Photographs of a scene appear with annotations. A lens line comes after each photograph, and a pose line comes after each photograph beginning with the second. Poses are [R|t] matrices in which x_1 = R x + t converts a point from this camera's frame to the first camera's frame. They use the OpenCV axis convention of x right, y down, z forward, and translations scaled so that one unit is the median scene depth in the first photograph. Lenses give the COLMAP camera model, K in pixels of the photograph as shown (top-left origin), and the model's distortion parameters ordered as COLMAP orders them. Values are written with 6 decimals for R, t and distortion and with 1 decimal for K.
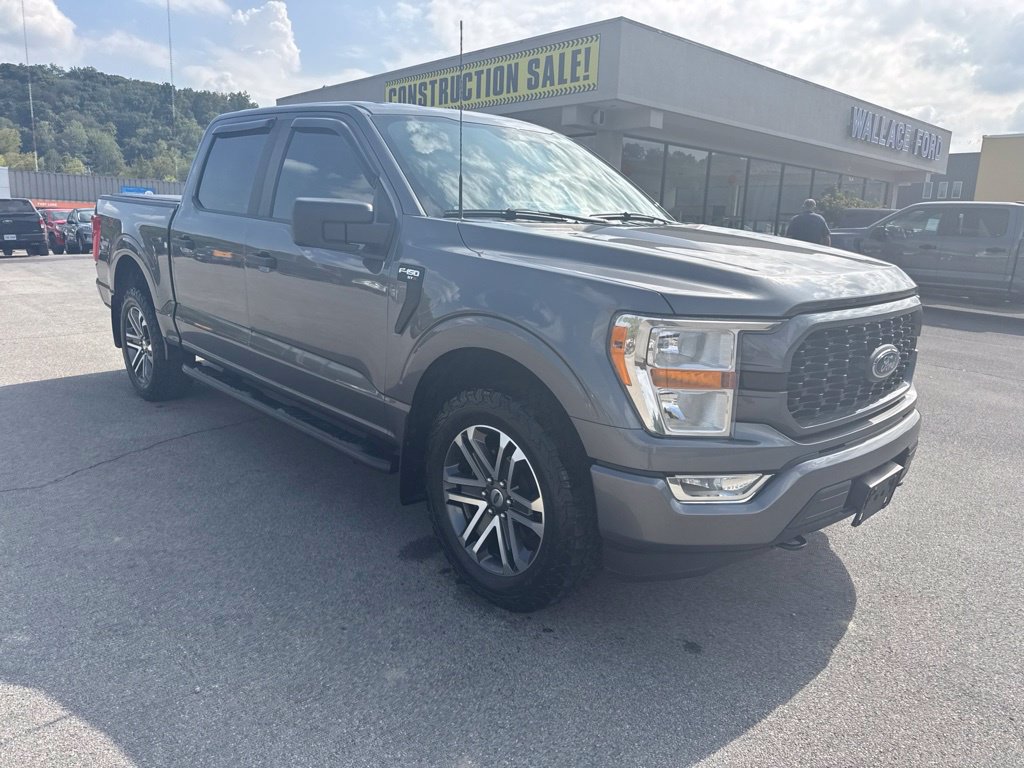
lens RADIAL K [[728.1, 0, 516.6], [0, 728.1, 384.4], [0, 0, 1]] dist [0.025592, -0.027140]
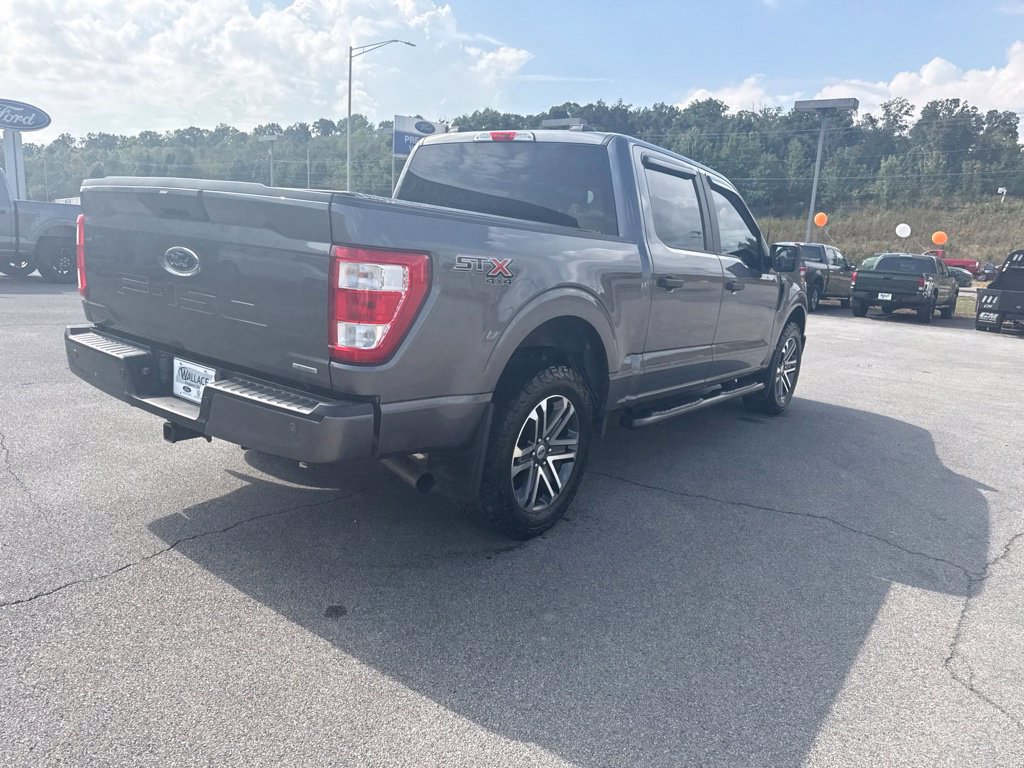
lens RADIAL K [[730.7, 0, 516.7], [0, 730.7, 381.4], [0, 0, 1]] dist [0.012317, -0.012342]
pose [[-0.174158, -0.239199, 0.955224, -1.611196], [0.142977, 0.953627, 0.264866, -0.418108], [-0.974283, 0.182703, -0.131882, 1.606677]]
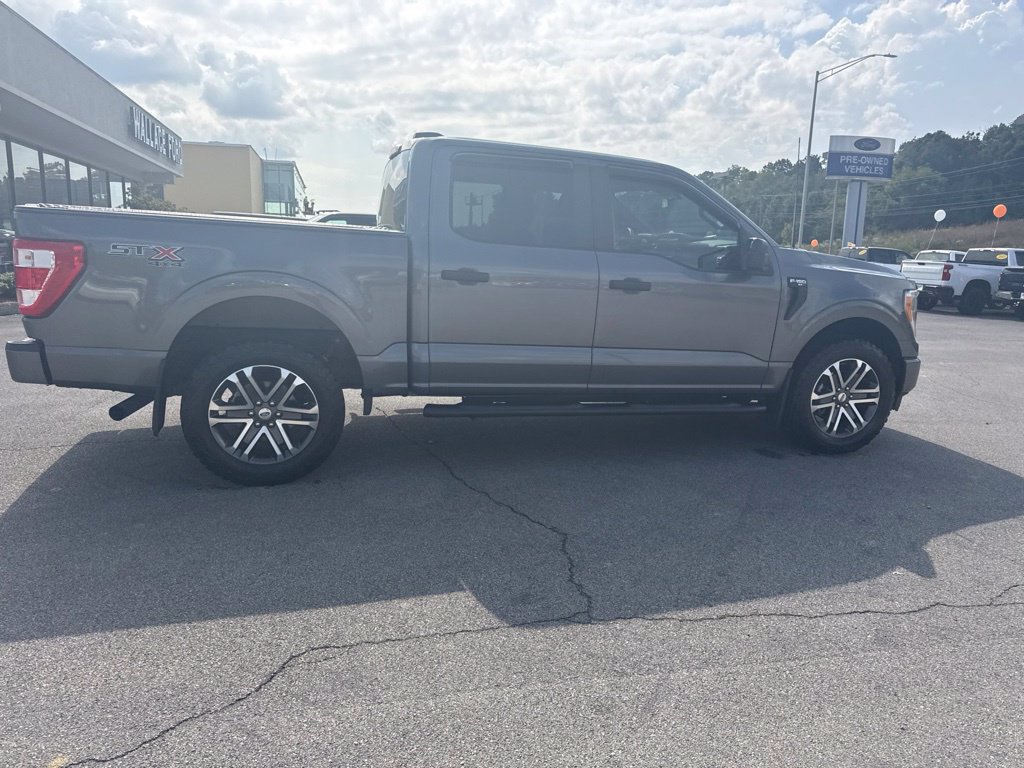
lens RADIAL K [[730.4, 0, 518.4], [0, 730.4, 388.8], [0, 0, 1]] dist [0.020646, -0.021042]
pose [[0.463598, -0.190716, 0.865277, -1.521911], [0.178932, 0.976592, 0.119383, -0.179932], [-0.867791, 0.099479, 0.486871, 0.590299]]
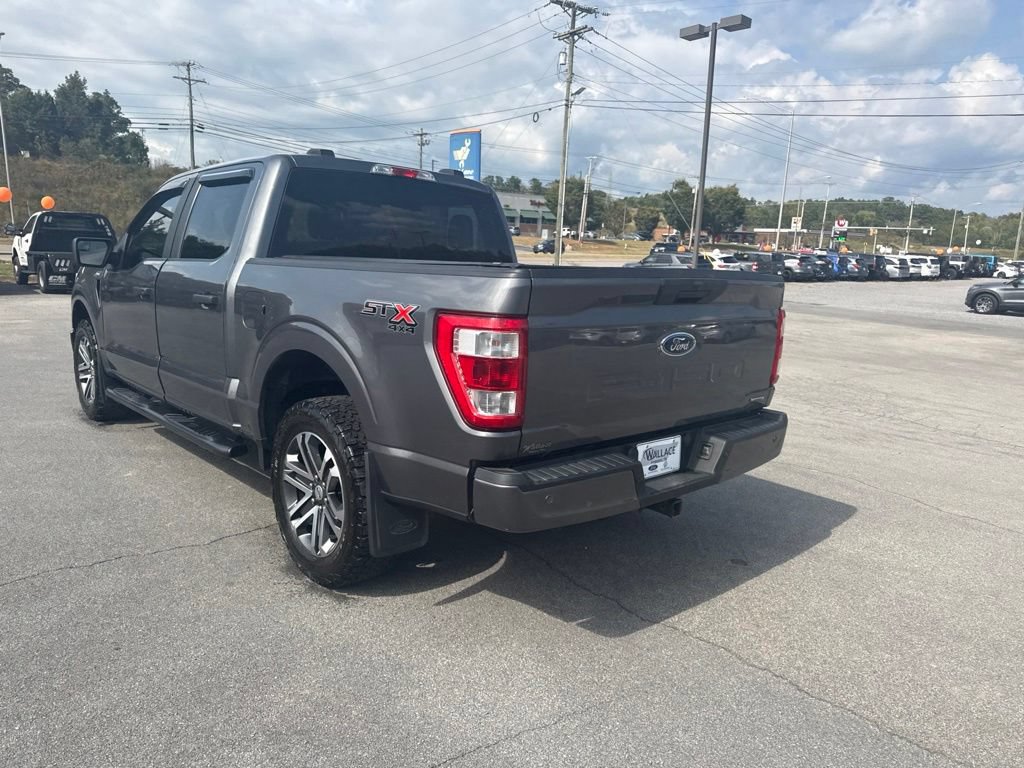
lens RADIAL K [[730.4, 0, 518.4], [0, 730.4, 388.8], [0, 0, 1]] dist [0.020646, -0.021042]
pose [[-0.996822, -0.079581, -0.003648, -0.588559], [-0.074304, 0.912263, 0.402809, -0.655747], [-0.028728, 0.401800, -0.915277, 2.603590]]
